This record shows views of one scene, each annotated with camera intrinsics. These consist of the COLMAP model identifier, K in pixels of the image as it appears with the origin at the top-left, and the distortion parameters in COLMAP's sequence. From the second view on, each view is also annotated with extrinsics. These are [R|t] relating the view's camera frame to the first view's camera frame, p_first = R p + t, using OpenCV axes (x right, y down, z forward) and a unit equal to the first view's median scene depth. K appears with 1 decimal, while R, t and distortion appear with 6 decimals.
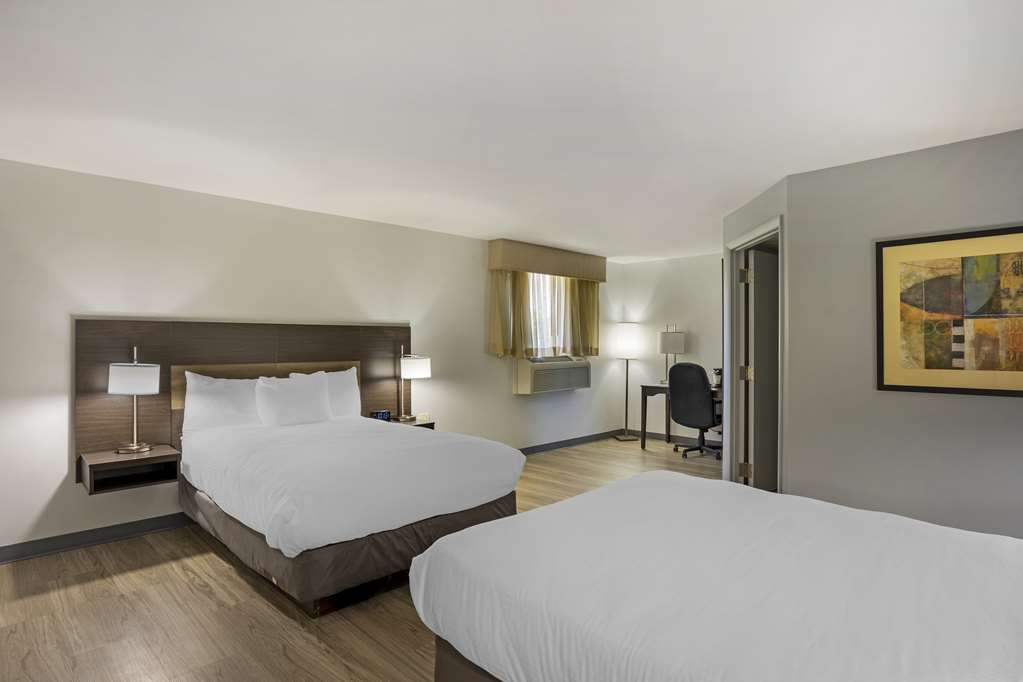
lens RADIAL K [[551.5, 0, 514.6], [0, 551.5, 342.2], [0, 0, 1]] dist [-0.002276, 0.000683]
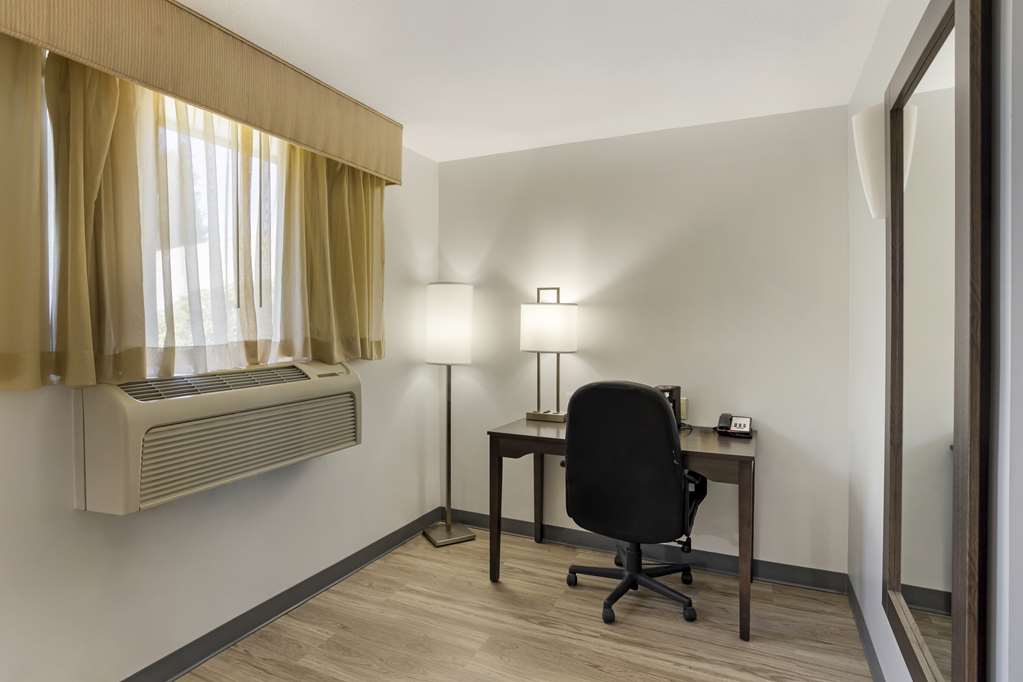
lens RADIAL K [[551.5, 0, 507.5], [0, 551.5, 334.9], [0, 0, 1]] dist [-0.002276, 0.000683]
pose [[0.935543, -0.003513, 0.353196, 0.098645], [-0.003111, 0.999830, 0.018186, -0.001020], [-0.353199, -0.018113, 0.935373, 0.615442]]
